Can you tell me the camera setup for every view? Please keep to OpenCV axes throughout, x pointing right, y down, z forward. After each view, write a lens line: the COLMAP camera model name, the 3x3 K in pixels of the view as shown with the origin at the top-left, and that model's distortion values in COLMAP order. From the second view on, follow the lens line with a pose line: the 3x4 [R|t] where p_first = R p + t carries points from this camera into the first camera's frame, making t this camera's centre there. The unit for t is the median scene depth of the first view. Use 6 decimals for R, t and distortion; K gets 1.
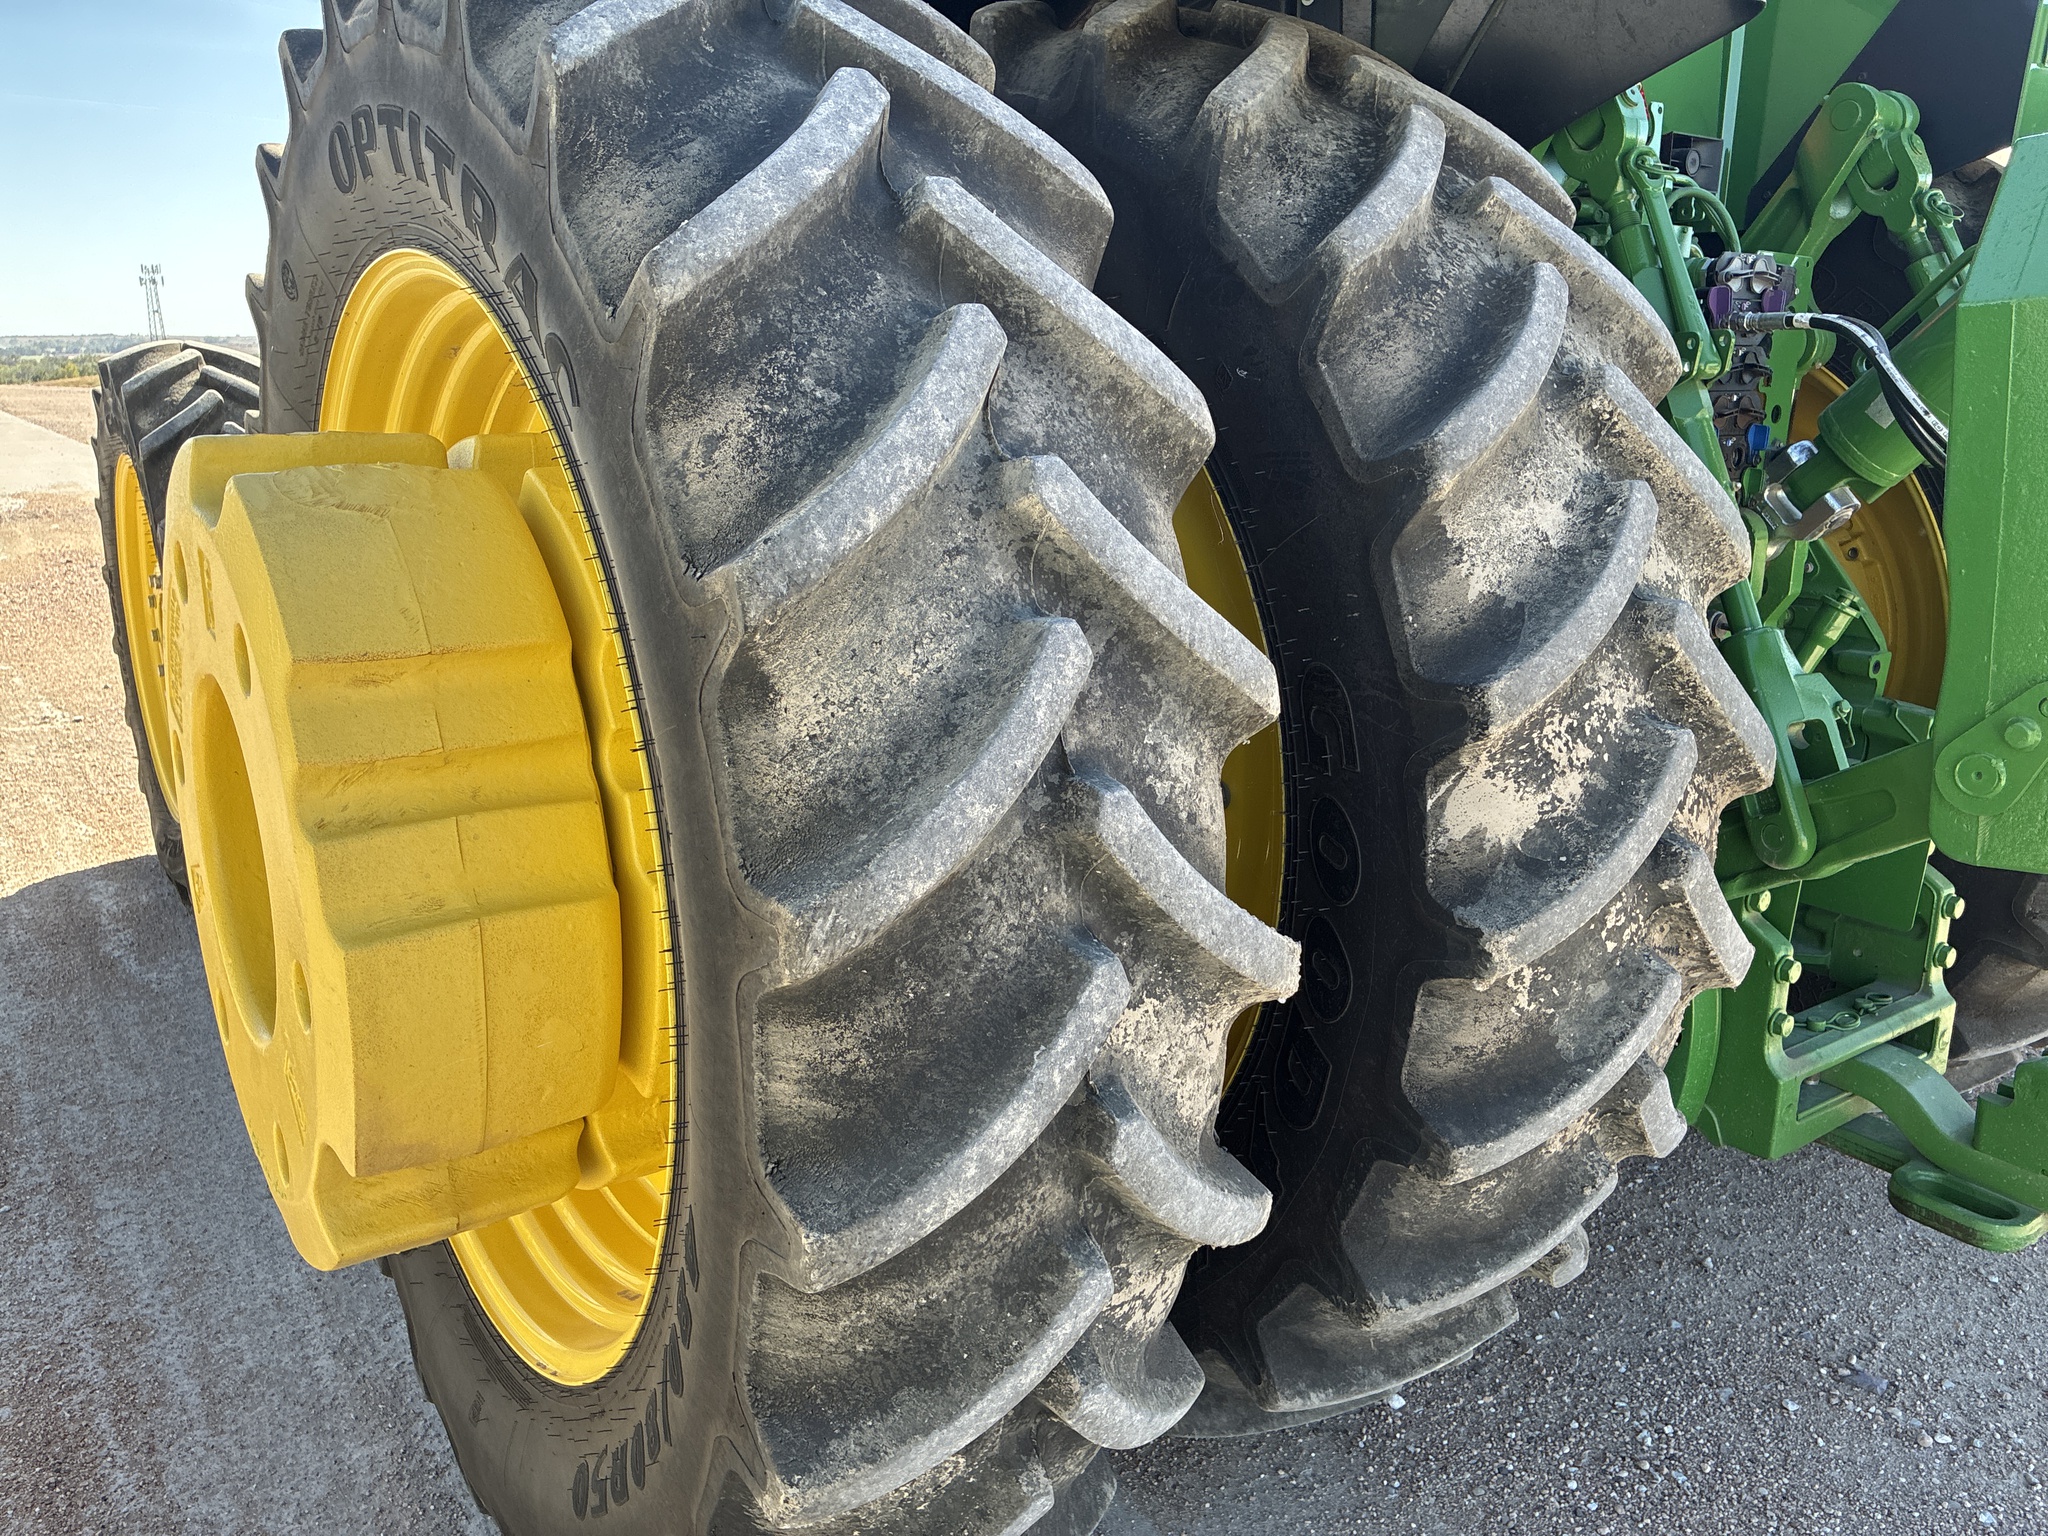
lens RADIAL K [[1561.3, 0, 1038.9], [0, 1561.3, 771.5], [0, 0, 1]] dist [0.040067, -0.048824]
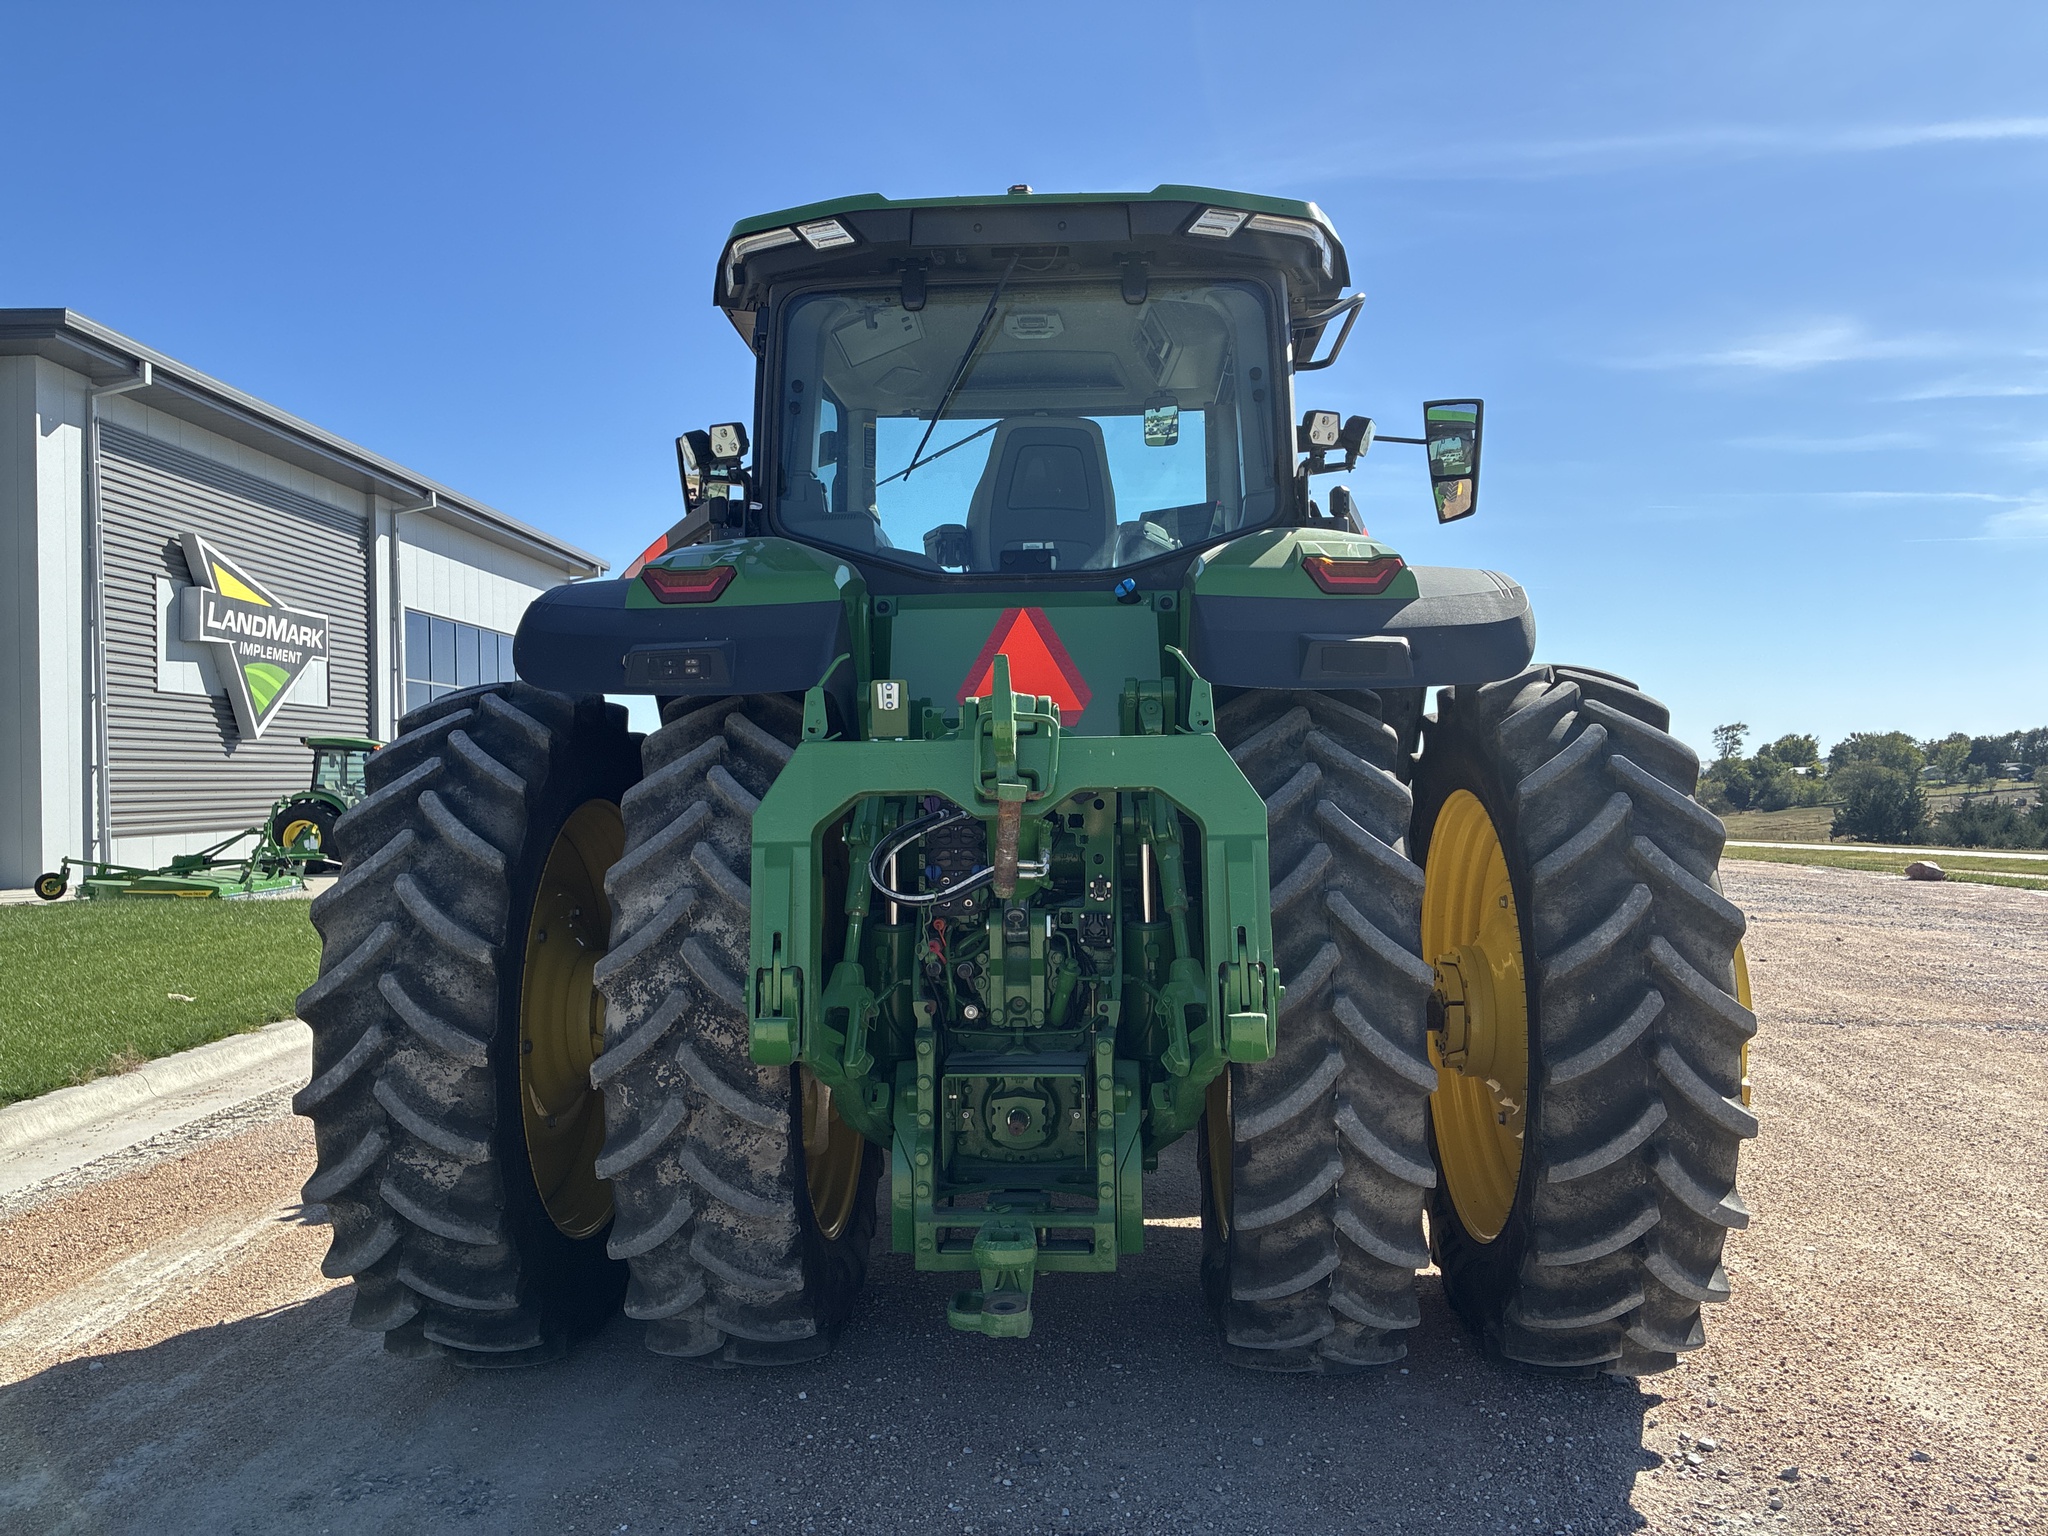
lens RADIAL K [[1561.3, 0, 1007.1], [0, 1561.3, 769.0], [0, 0, 1]] dist [0.040067, -0.048824]
pose [[0.785708, -0.024022, -0.618131, 2.342795], [-0.139749, 0.966520, -0.215196, 0.092446], [0.602605, 0.255465, 0.756045, -0.615234]]
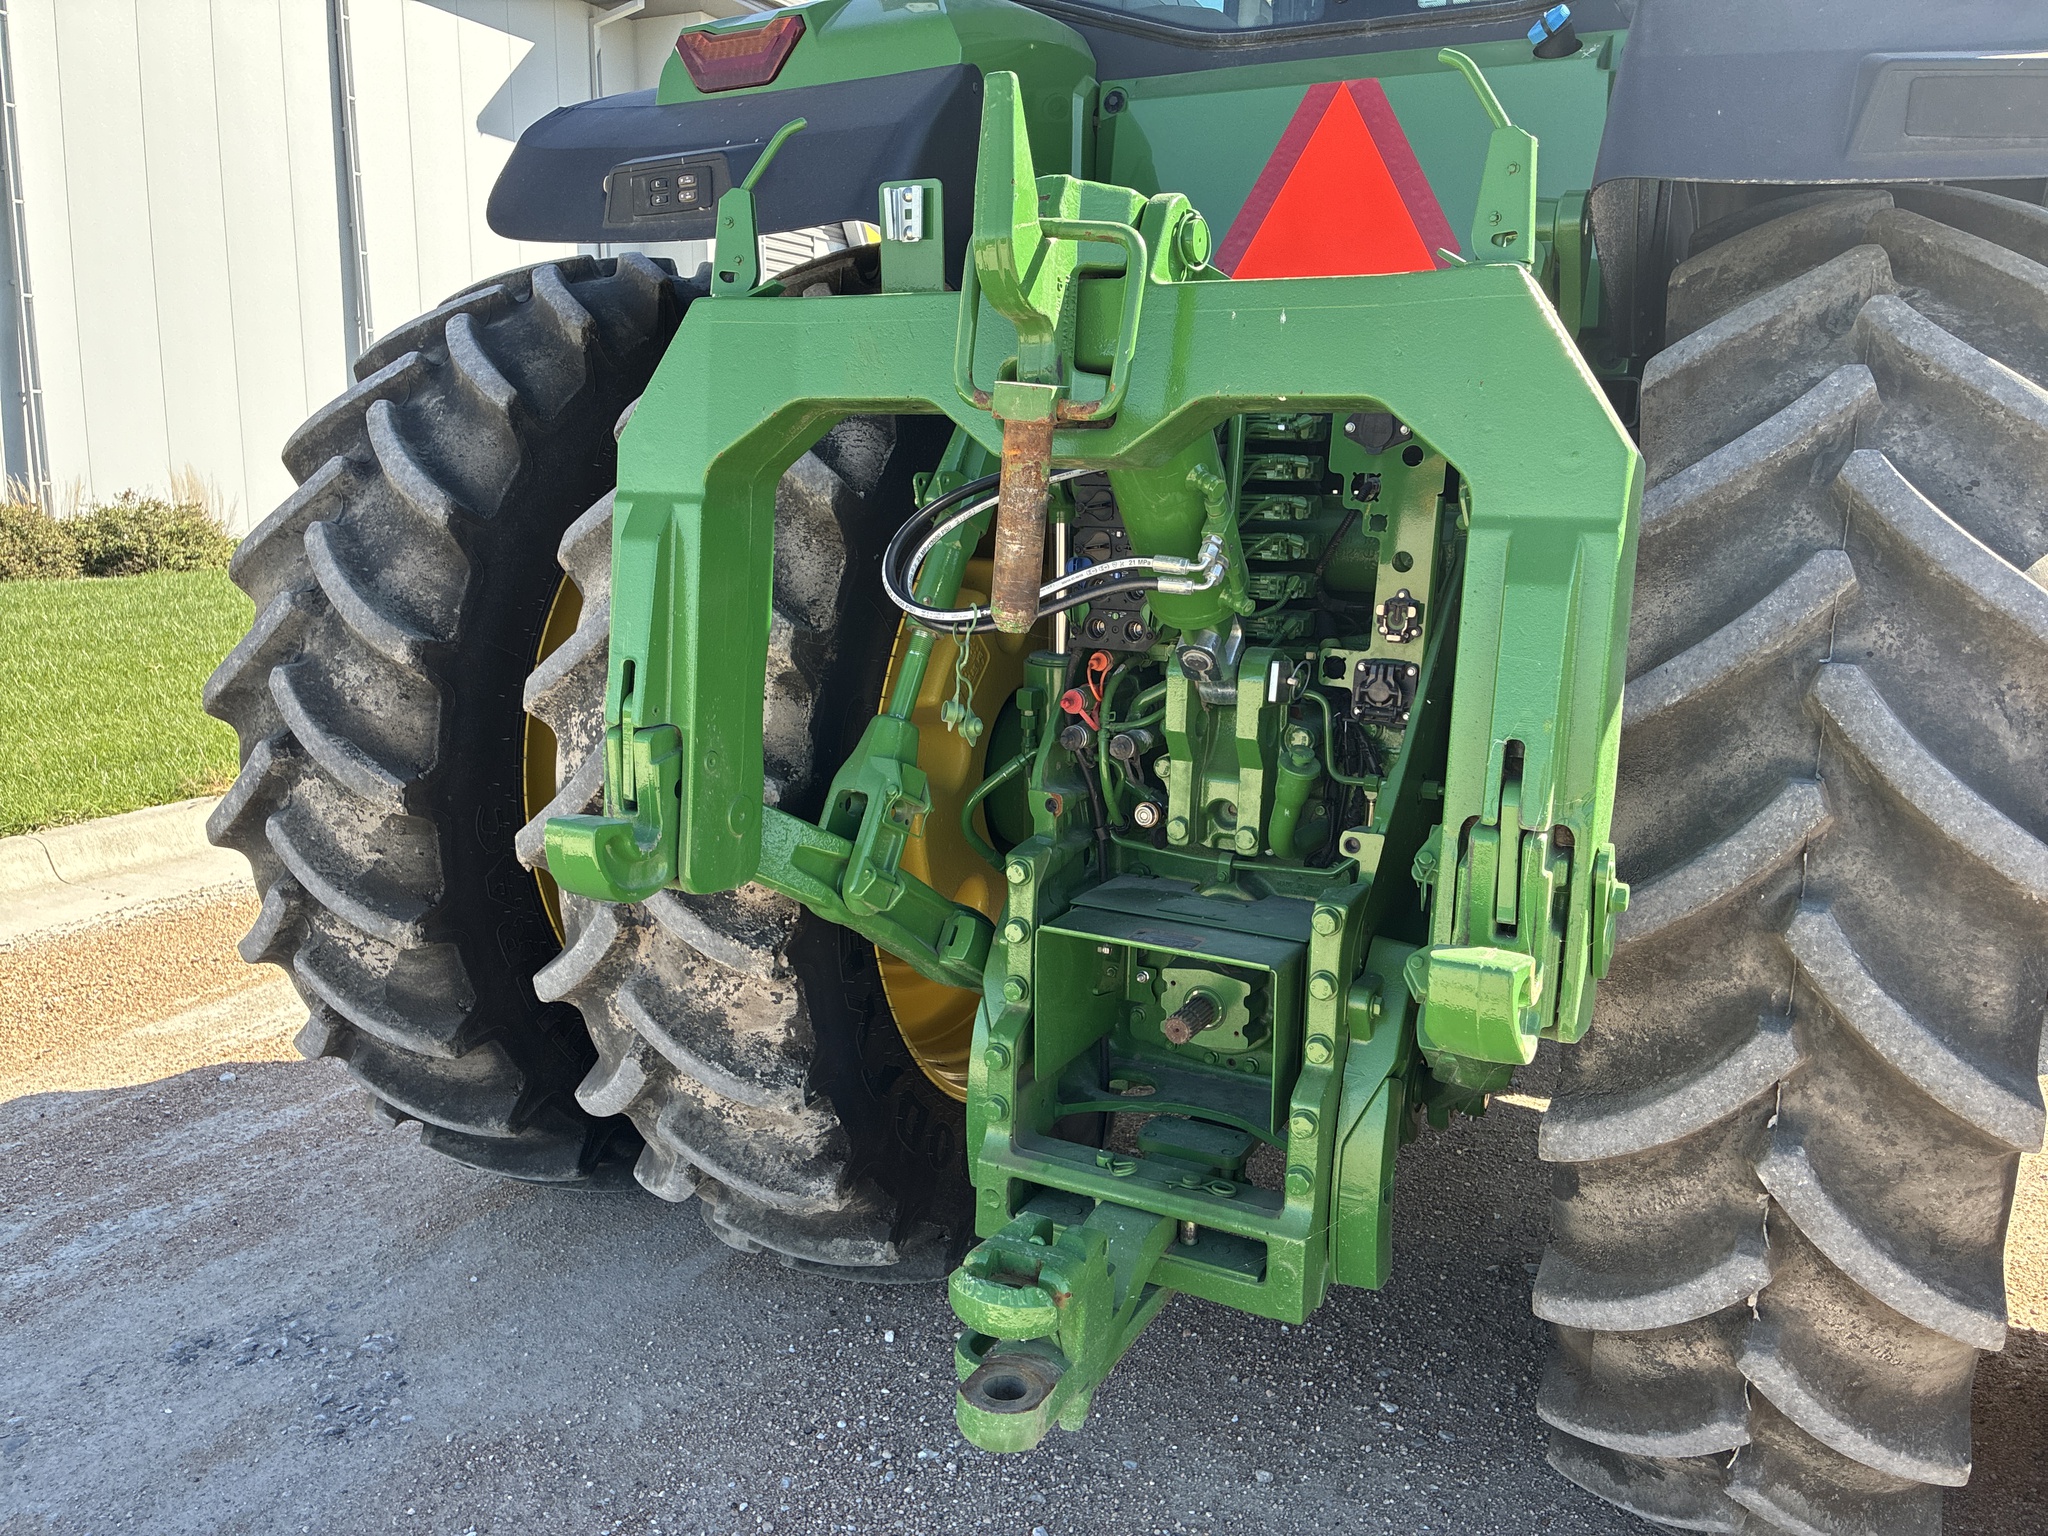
lens RADIAL K [[1561.3, 0, 1015.3], [0, 1561.3, 762.6], [0, 0, 1]] dist [0.040067, -0.048824]
pose [[0.459151, 0.167977, -0.872333, 1.902105], [-0.243650, 0.968117, 0.058176, -0.184405], [0.854292, 0.185833, 0.485439, 0.623940]]
